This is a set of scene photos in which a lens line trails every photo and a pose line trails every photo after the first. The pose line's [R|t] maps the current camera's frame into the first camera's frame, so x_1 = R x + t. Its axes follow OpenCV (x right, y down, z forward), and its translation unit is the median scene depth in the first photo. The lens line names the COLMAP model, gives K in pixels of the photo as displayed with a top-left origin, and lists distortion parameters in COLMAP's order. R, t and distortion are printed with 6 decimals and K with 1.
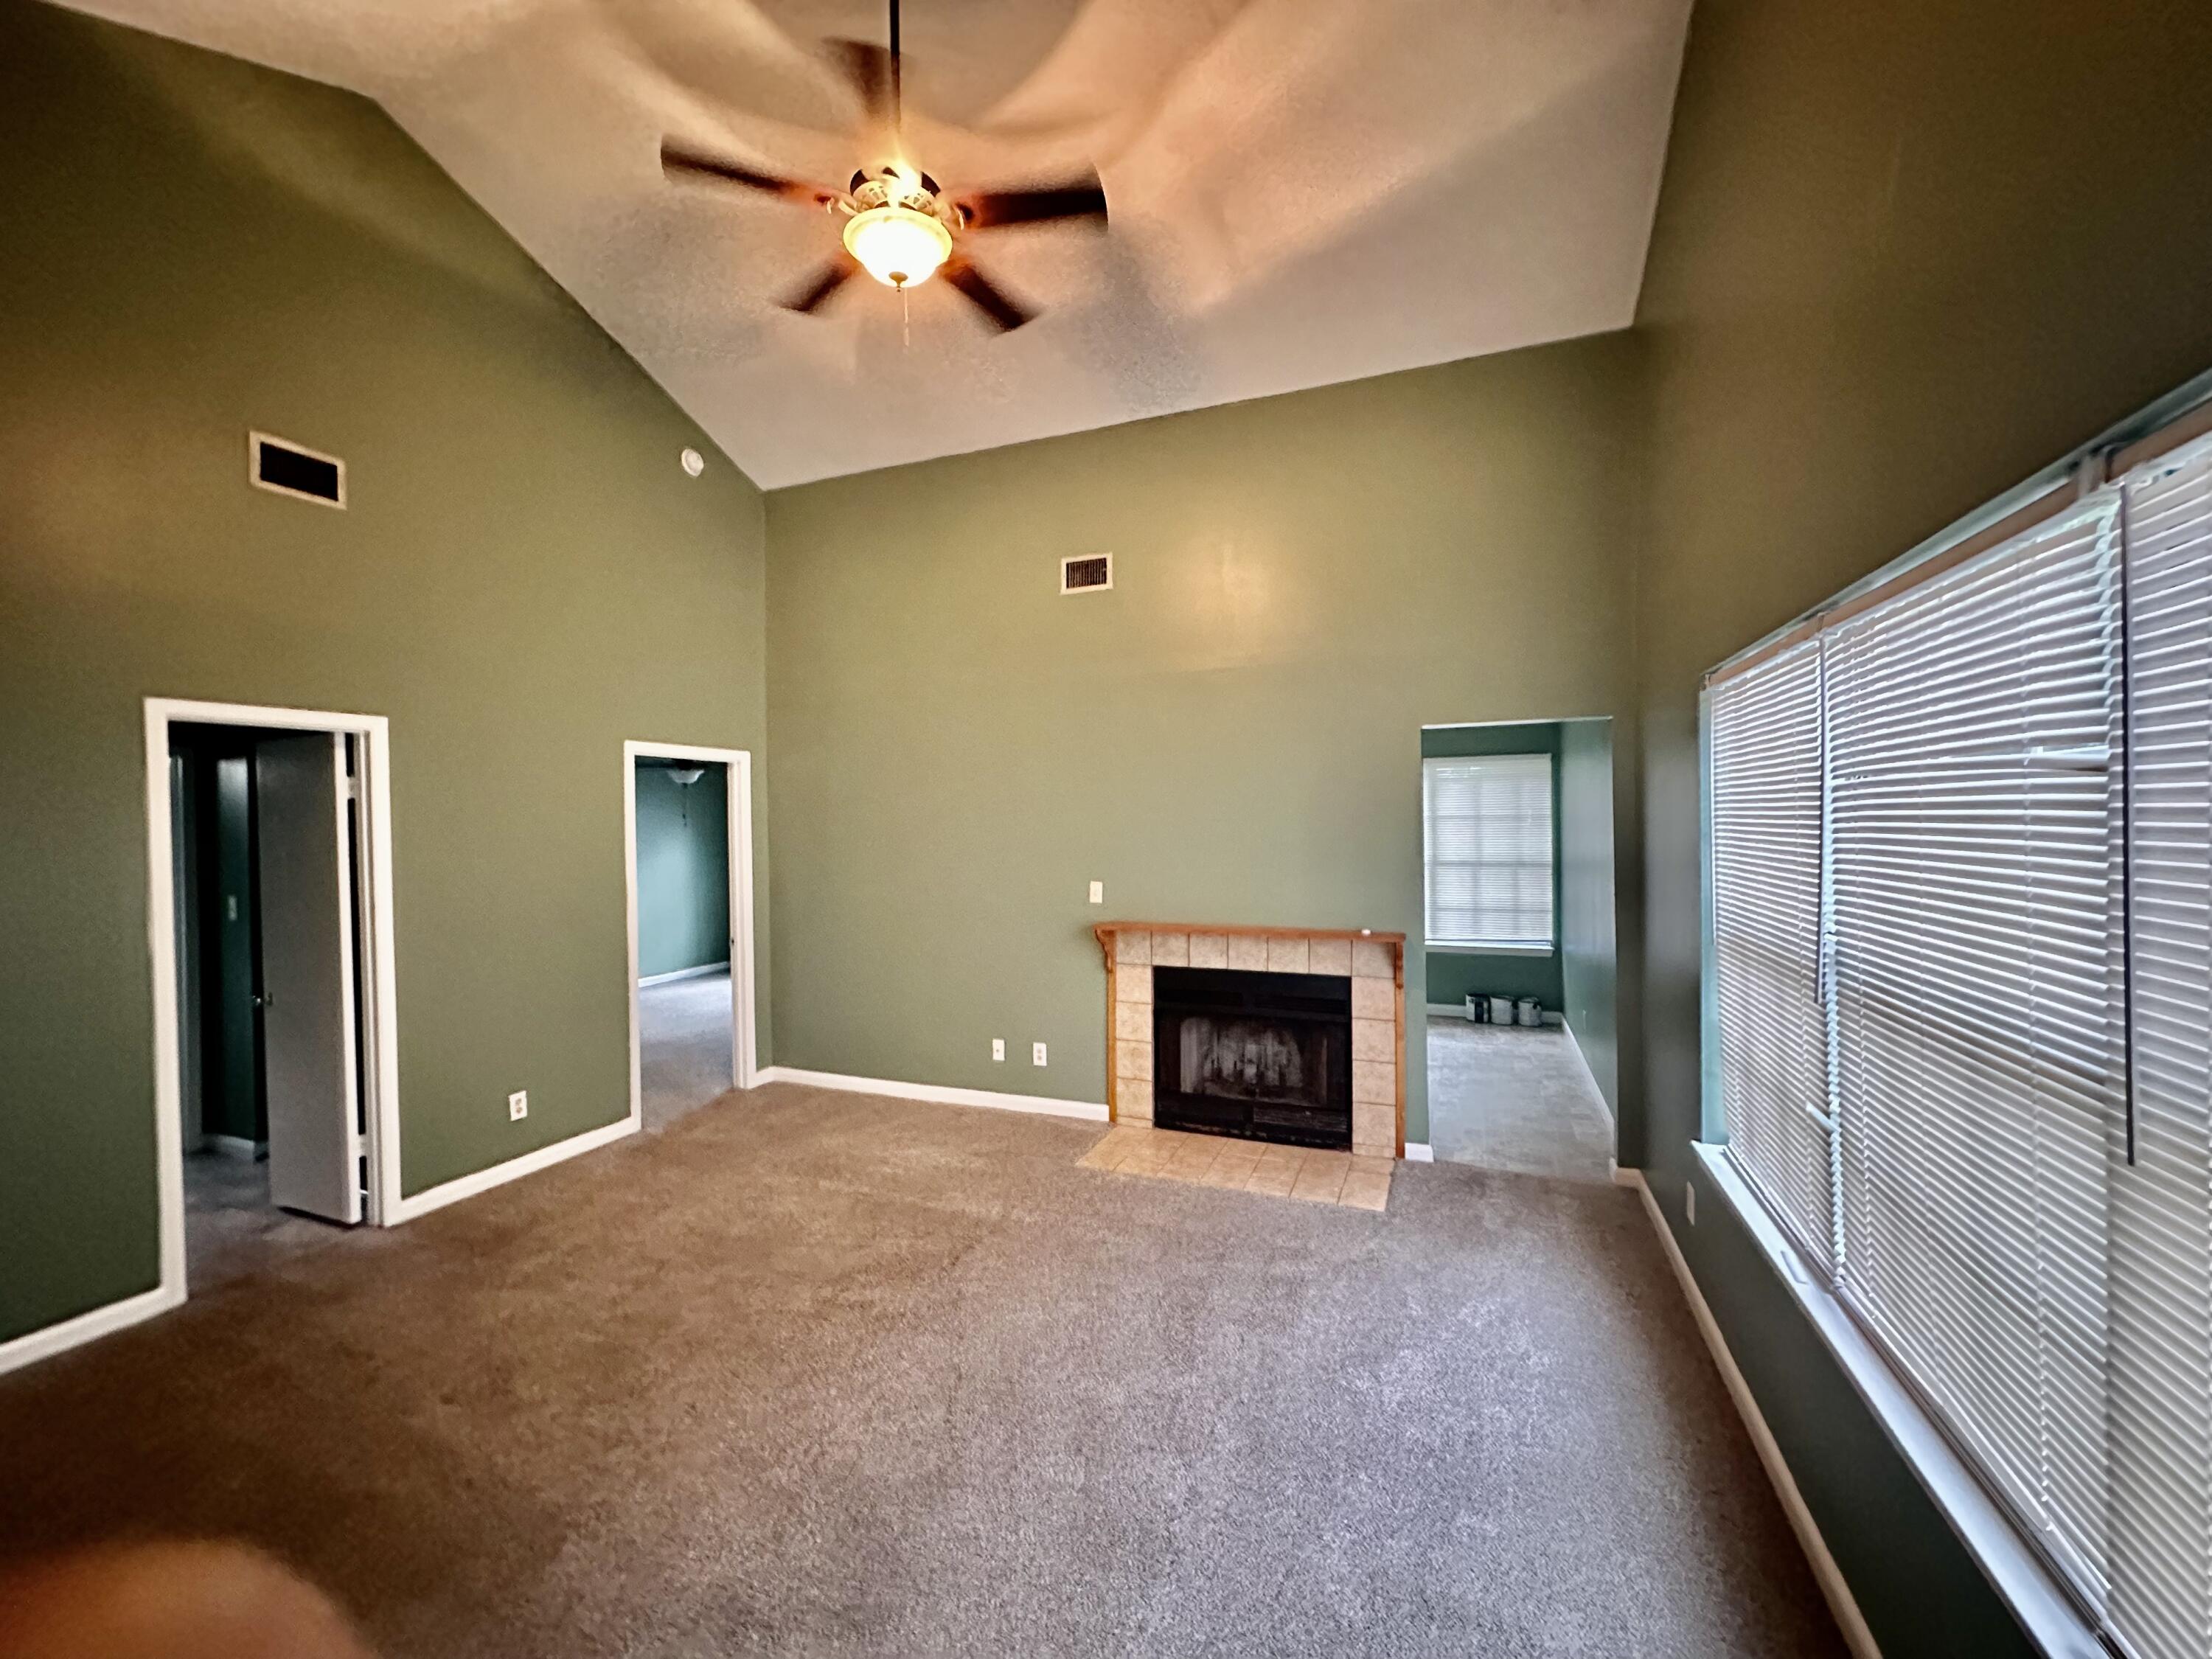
lens RADIAL K [[882.0, 0, 1106.1], [0, 882.0, 824.8], [0, 0, 1]] dist [-0.000494, 0.000638]
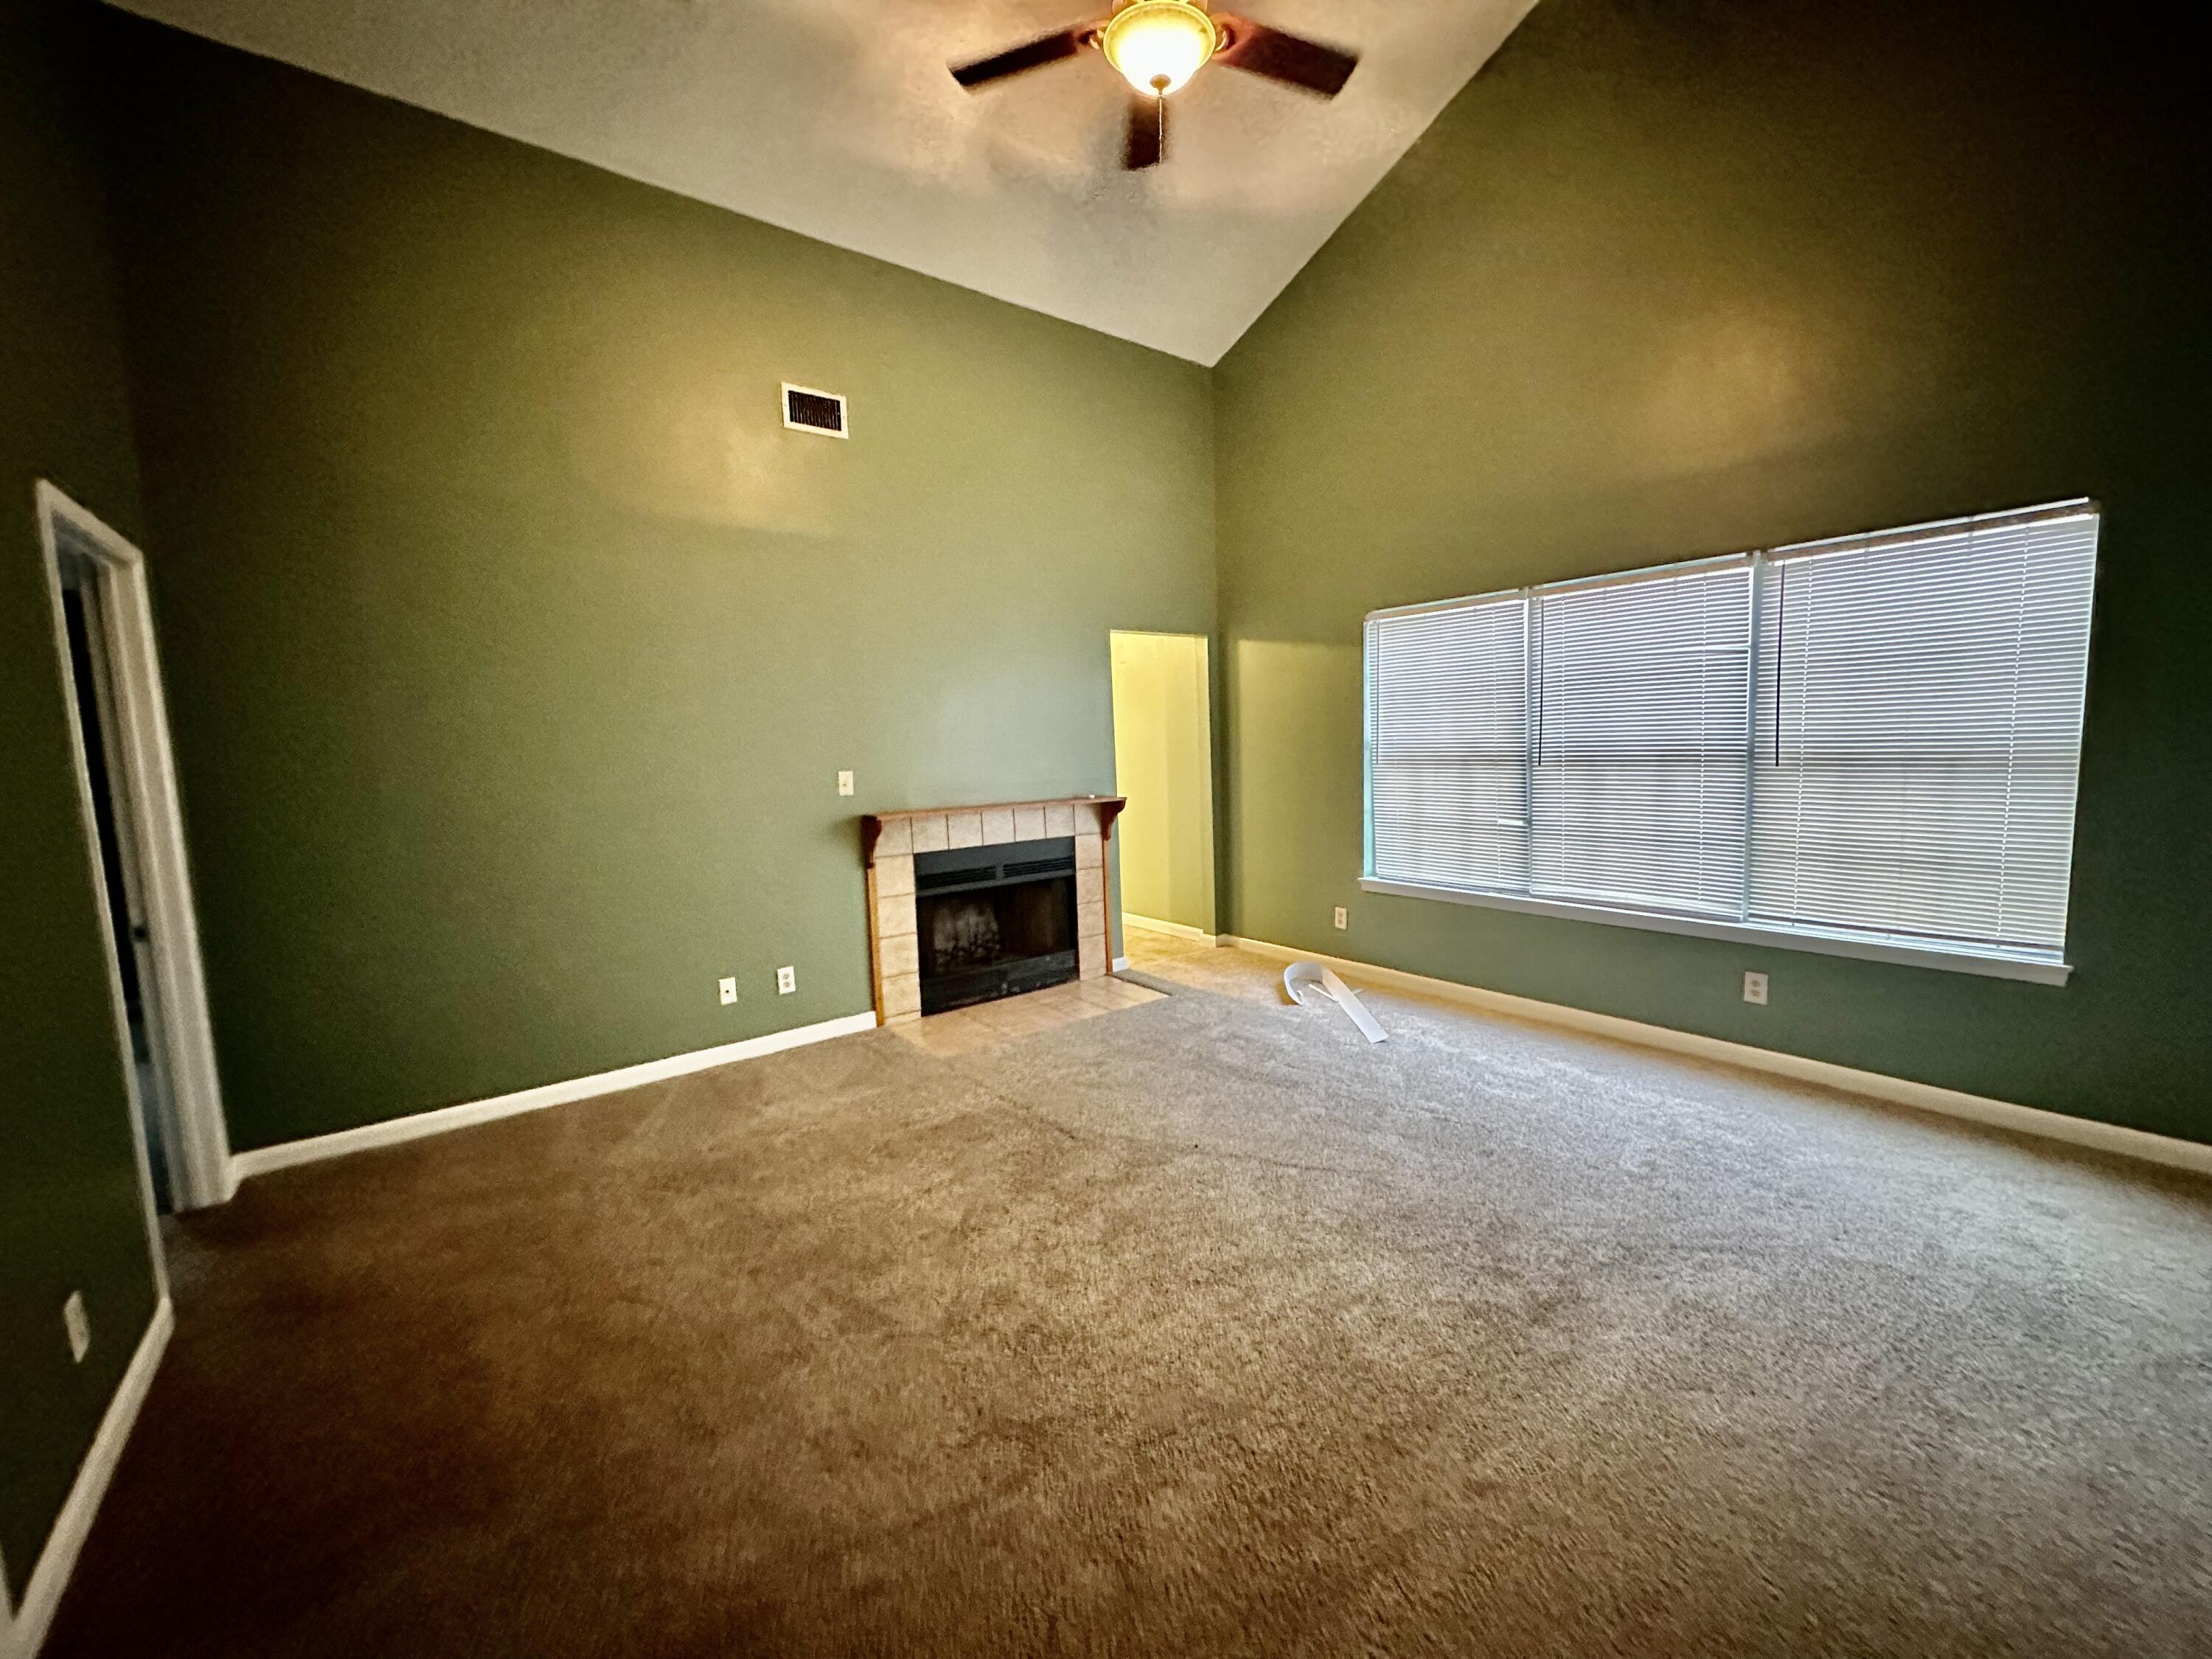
lens RADIAL K [[882.0, 0, 1106.6], [0, 882.0, 822.9], [0, 0, 1]] dist [-0.000494, 0.000638]
pose [[0.506205, -0.086198, 0.858094, -0.674203], [0.033262, 0.996204, 0.080450, 0.056060], [-0.861771, -0.012183, 0.507151, 0.330707]]
